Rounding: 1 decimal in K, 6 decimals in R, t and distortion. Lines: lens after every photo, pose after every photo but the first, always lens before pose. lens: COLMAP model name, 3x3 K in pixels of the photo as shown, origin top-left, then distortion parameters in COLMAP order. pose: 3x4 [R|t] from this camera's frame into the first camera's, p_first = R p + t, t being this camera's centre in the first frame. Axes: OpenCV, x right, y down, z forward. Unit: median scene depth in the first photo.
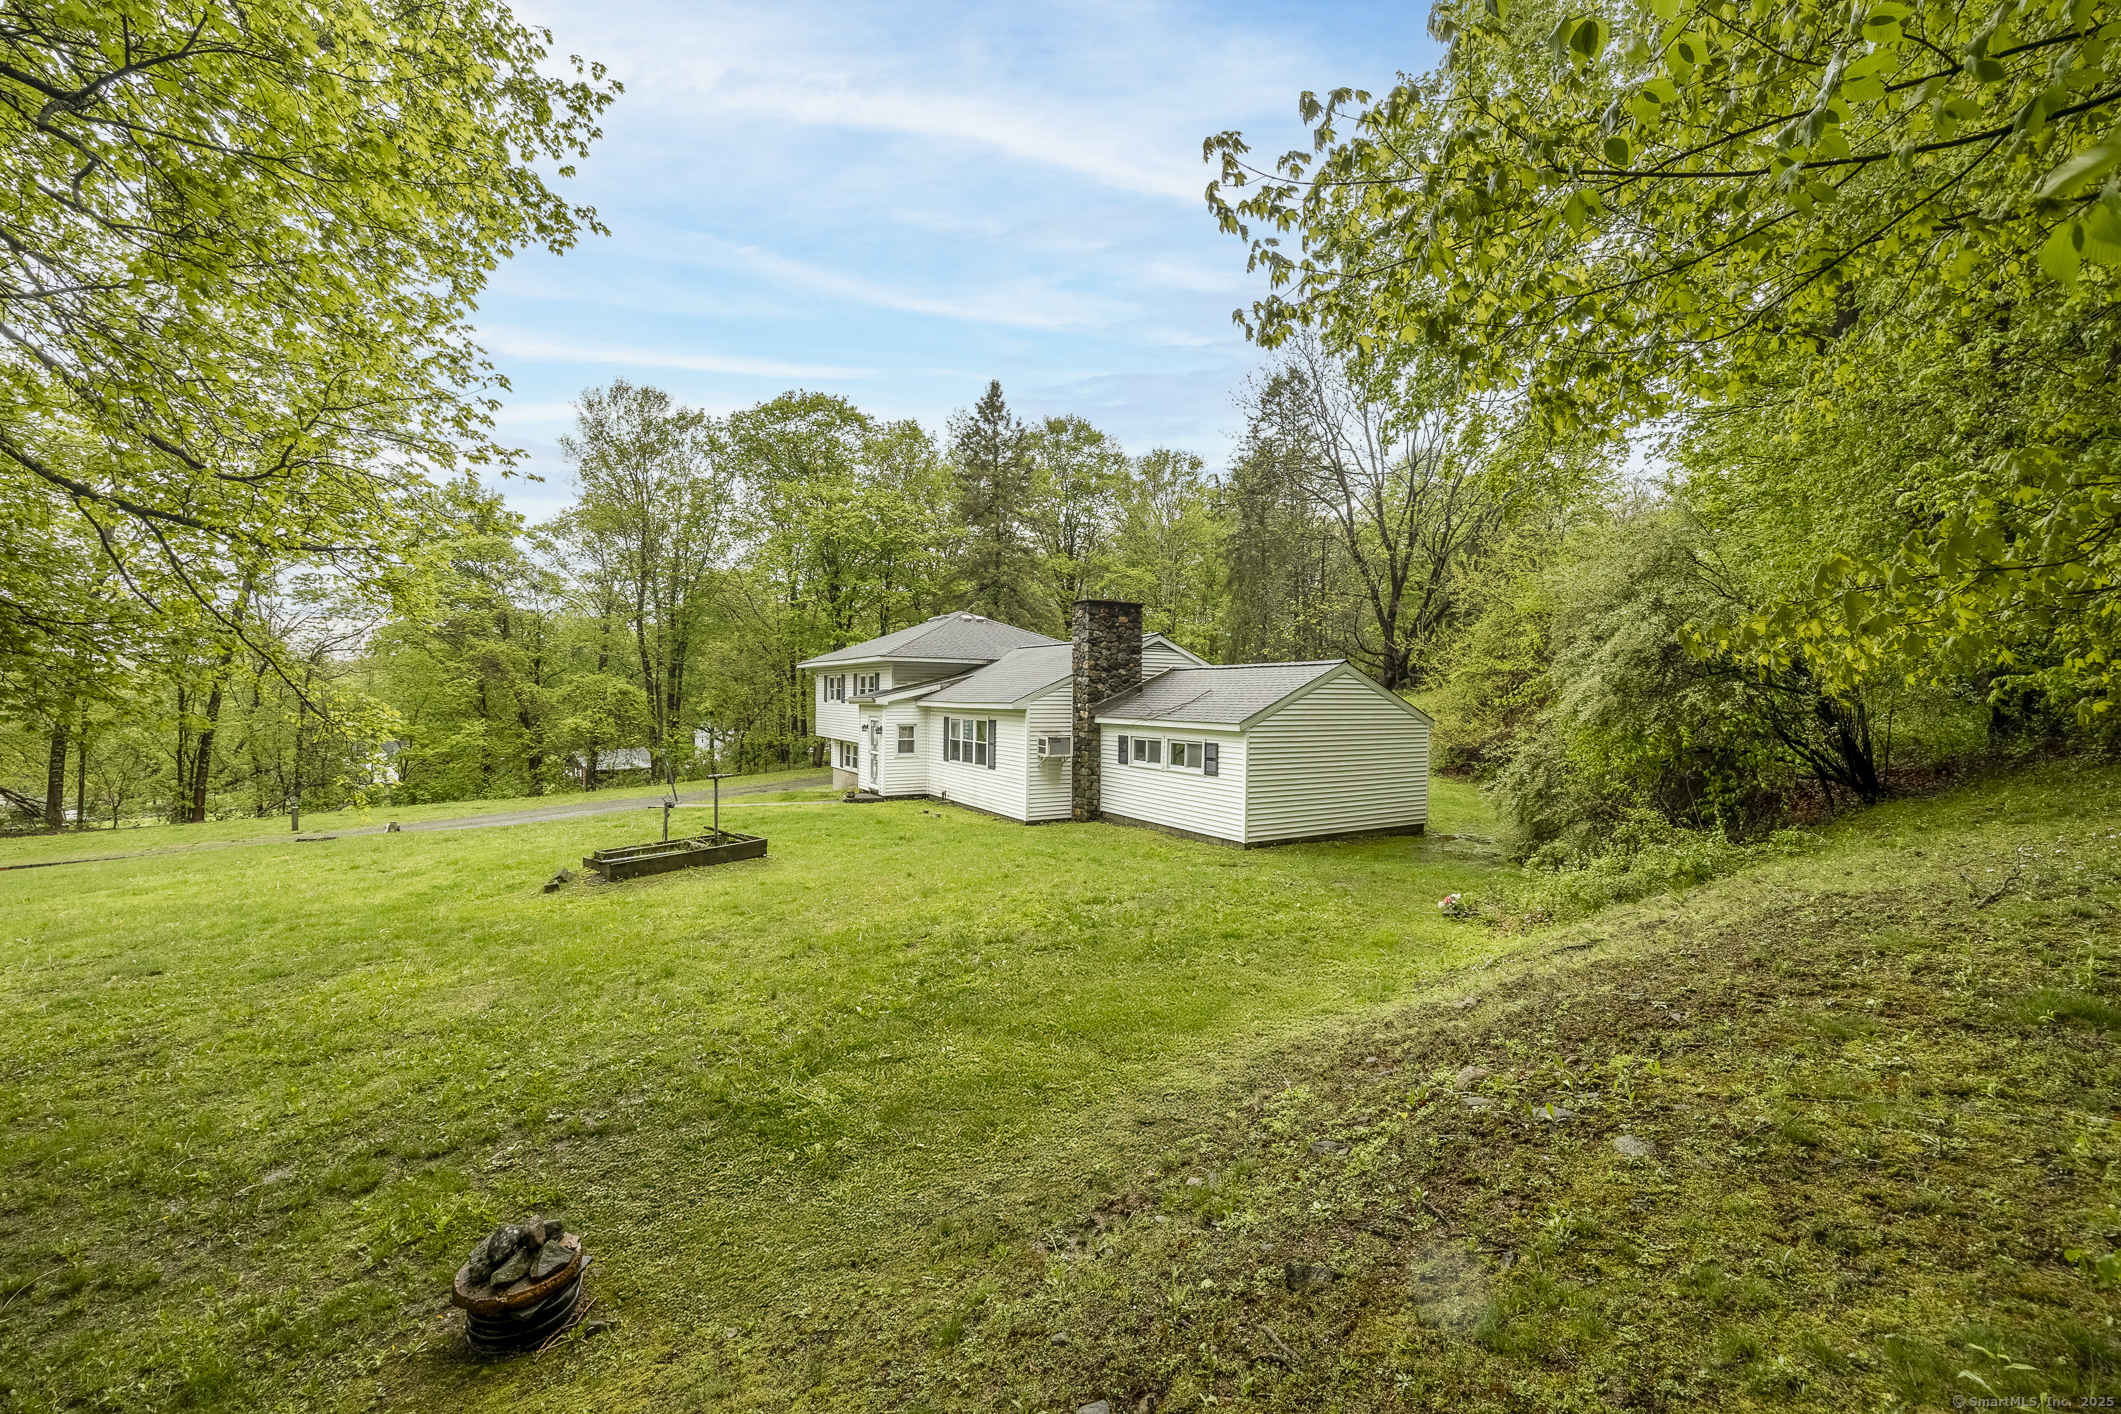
lens RADIAL K [[897.7, 0, 1060.5], [0, 897.7, 707.0], [0, 0, 1]] dist [-0.000006, -0.000004]
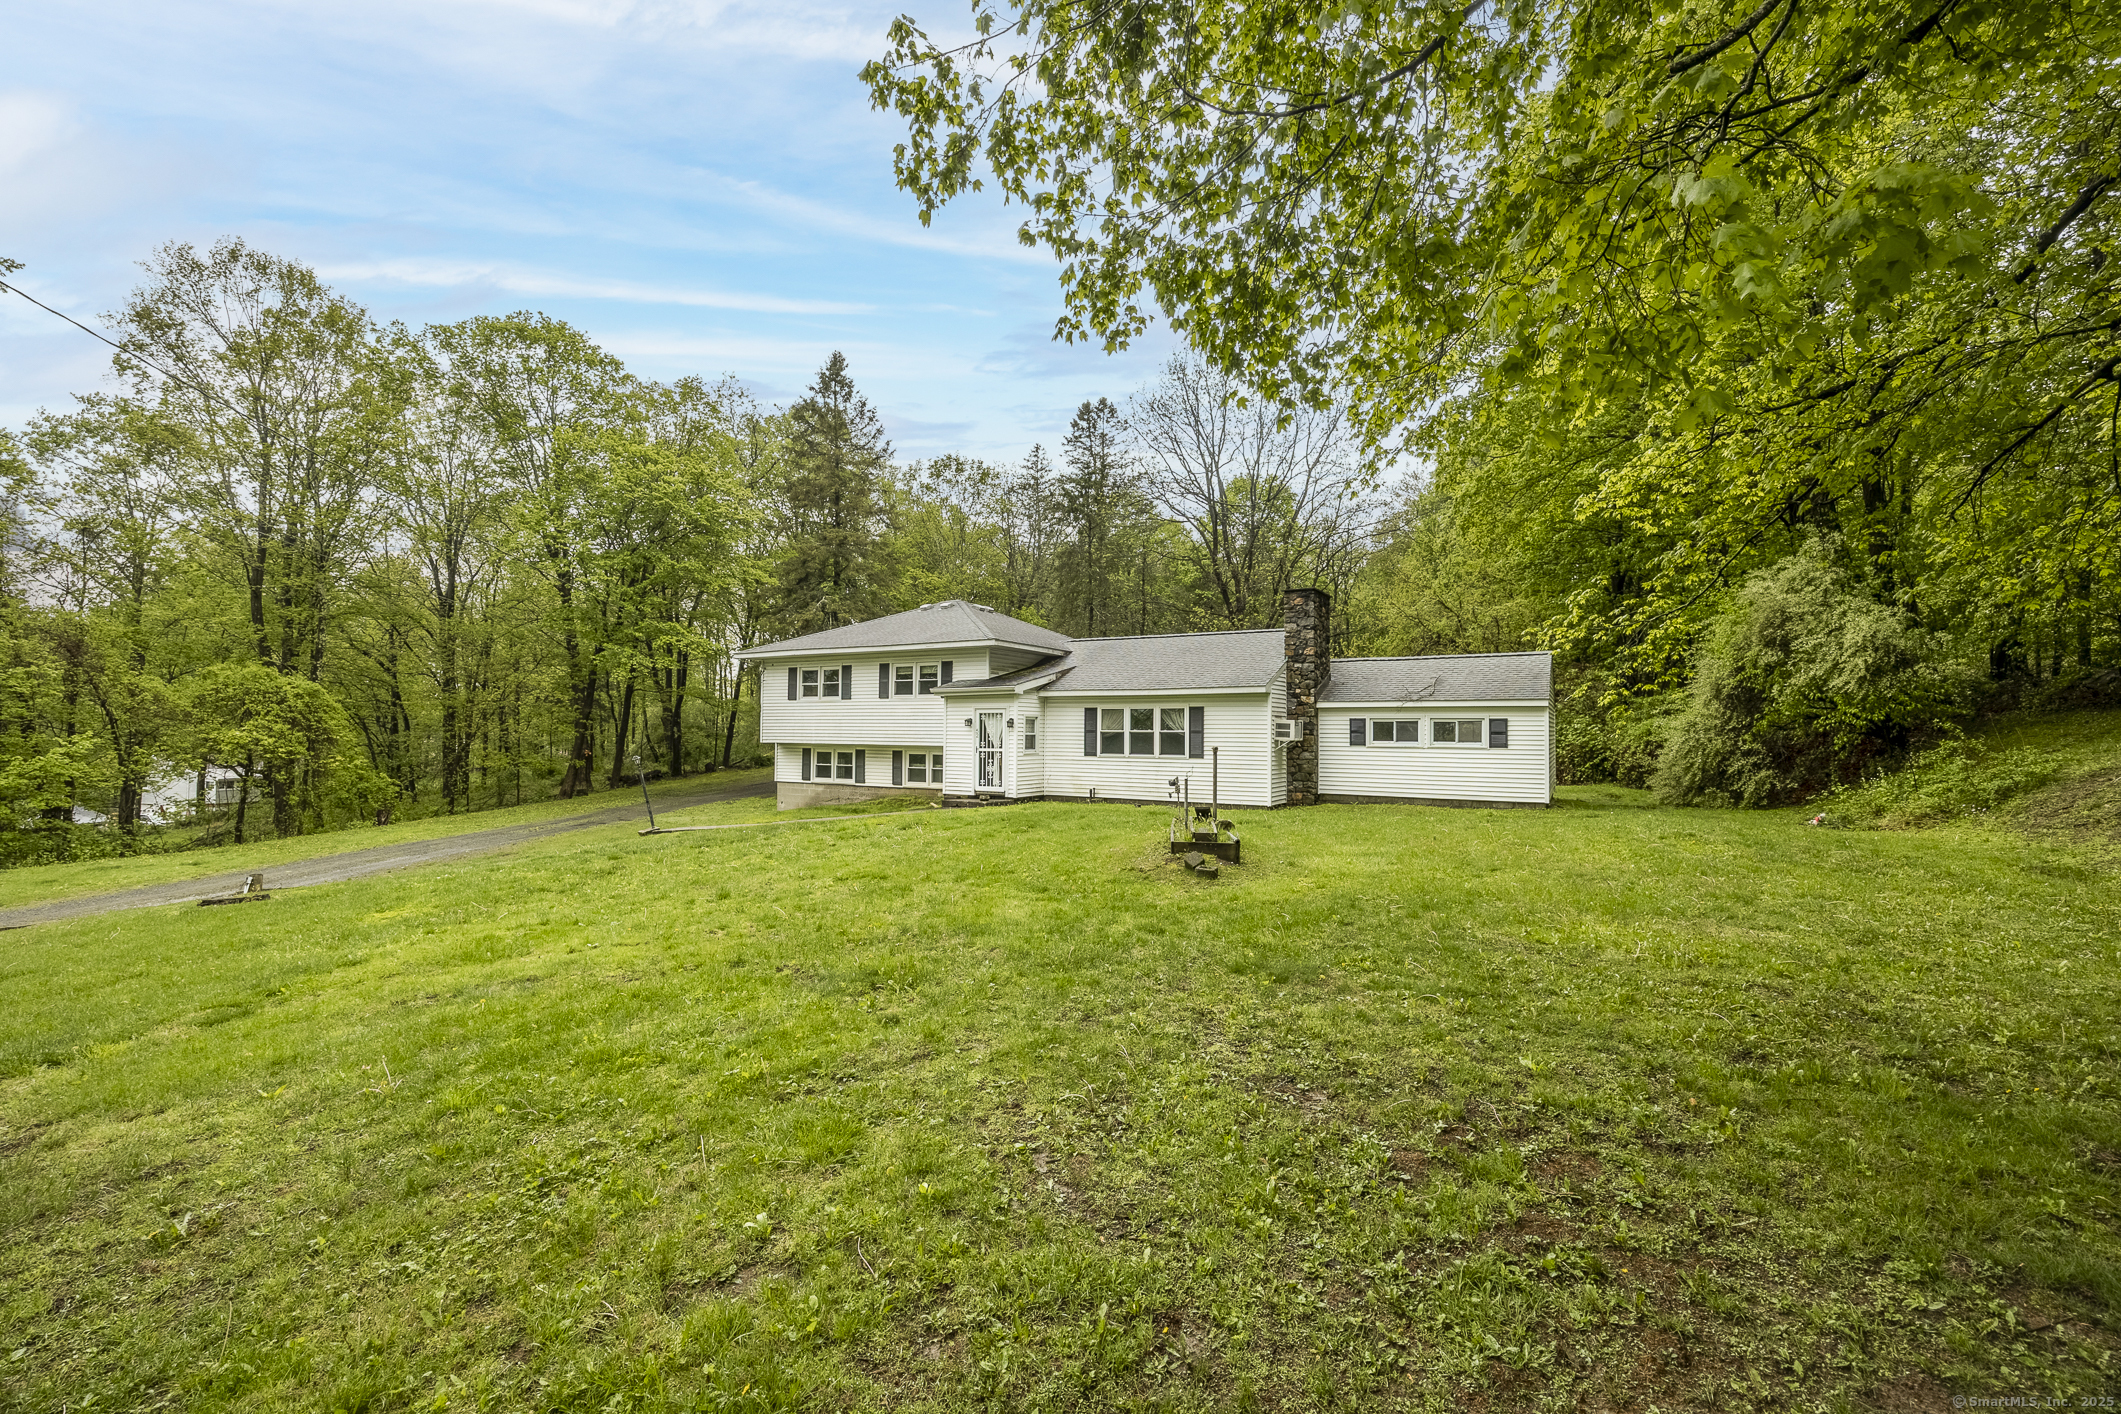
lens RADIAL K [[882.3, 0, 1096.3], [0, 882.3, 715.7], [0, 0, 1]] dist [-0.001215, -0.000032]
pose [[0.856537, -0.005736, 0.516053, -0.640450], [0.013356, 0.999850, -0.011054, 0.031839], [-0.515912, 0.016360, 0.856485, 0.239348]]
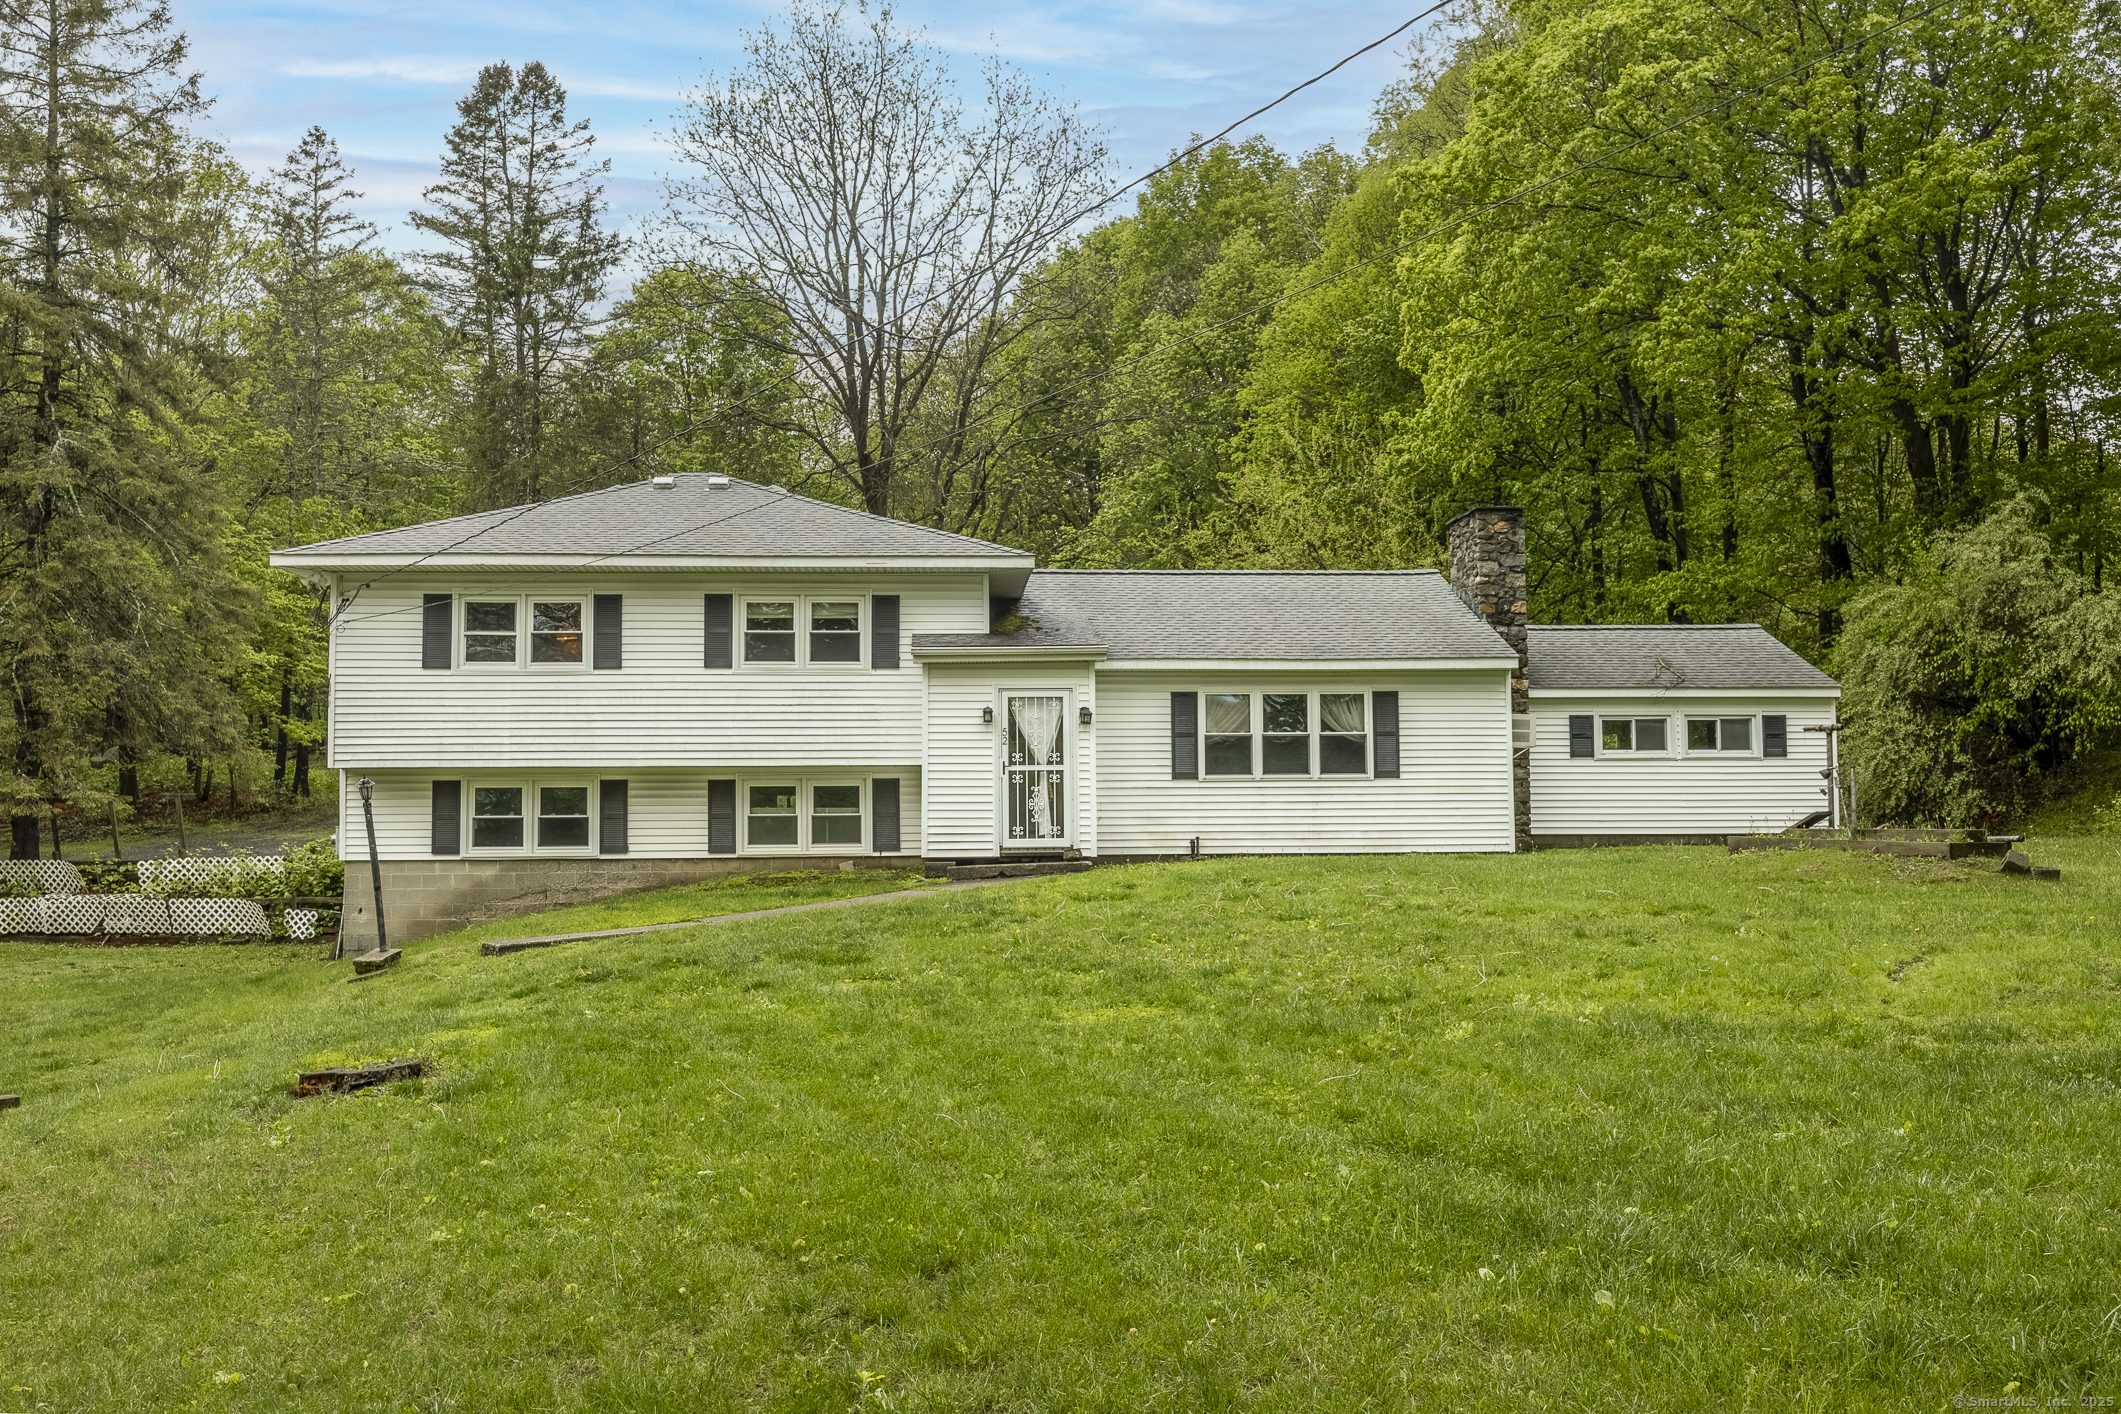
lens RADIAL K [[1910.8, 0, 1060.5], [0, 1910.8, 707.0], [0, 0, 1]] dist [0.003519, 0.002054]
pose [[0.424288, 0.029875, 0.905035, -1.233929], [0.020746, 0.998873, -0.042698, 0.069834], [-0.905290, 0.036892, 0.423190, 0.656750]]
